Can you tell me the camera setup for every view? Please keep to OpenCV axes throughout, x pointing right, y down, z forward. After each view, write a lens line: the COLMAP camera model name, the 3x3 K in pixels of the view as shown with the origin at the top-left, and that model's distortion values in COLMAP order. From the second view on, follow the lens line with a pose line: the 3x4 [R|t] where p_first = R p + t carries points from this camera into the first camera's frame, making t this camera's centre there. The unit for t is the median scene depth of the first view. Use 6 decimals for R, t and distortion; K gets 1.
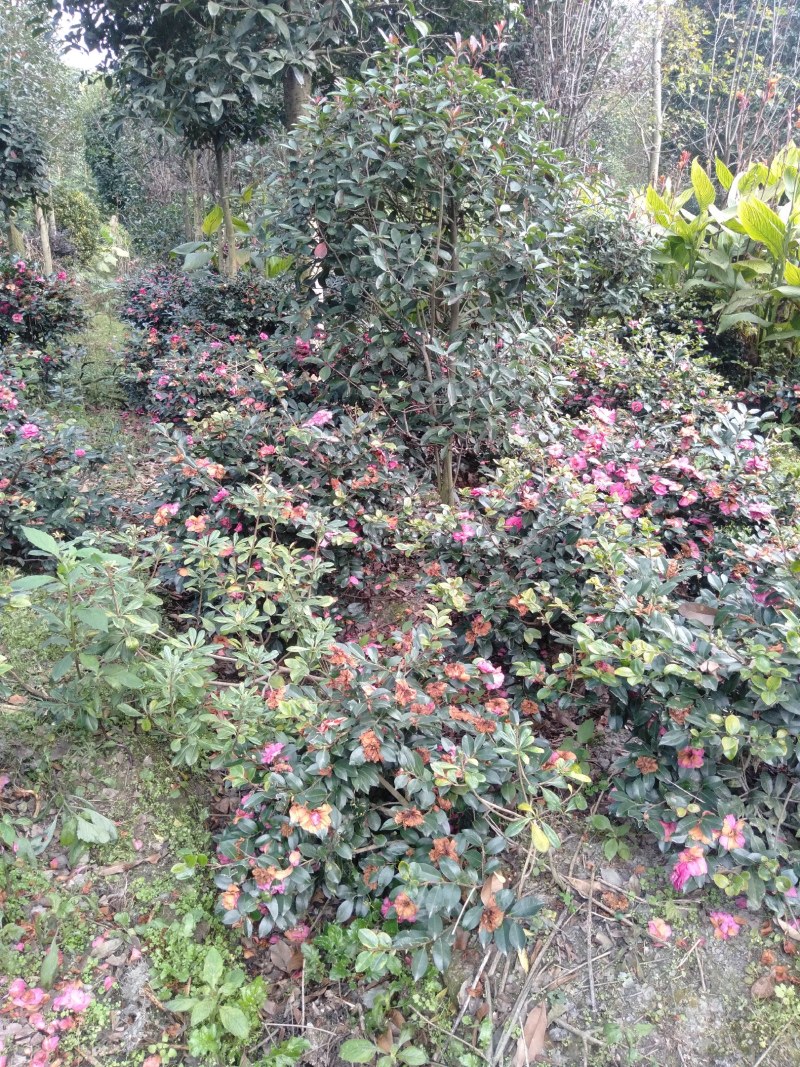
lens RADIAL K [[801.6, 0, 398.5], [0, 801.6, 536.9], [0, 0, 1]] dist [0.004249, 0.001836]
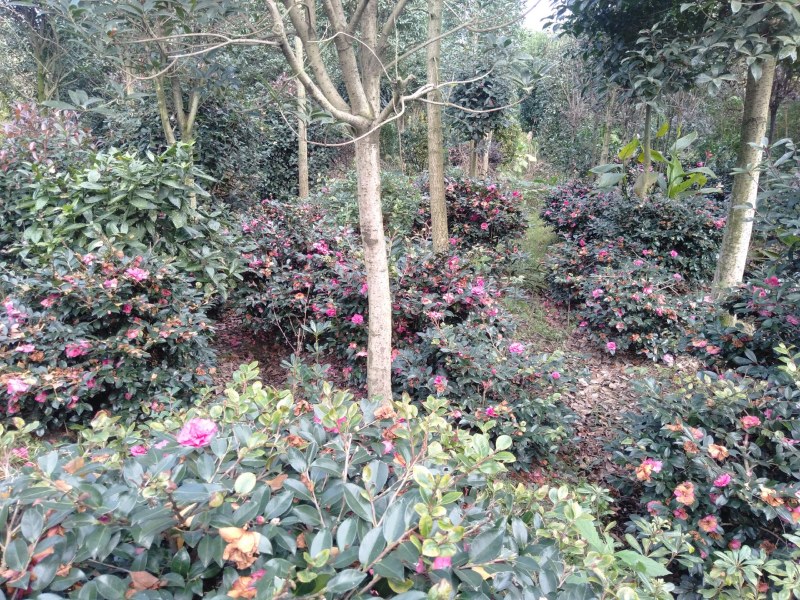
lens RADIAL K [[601.0, 0, 400.4], [0, 601.0, 298.0], [0, 0, 1]] dist [0.004249, 0.001836]
pose [[0.881634, 0.138002, -0.451306, -0.118052], [-0.179417, 0.982498, -0.050062, -0.072948], [0.436499, 0.125109, 0.890964, 0.052442]]
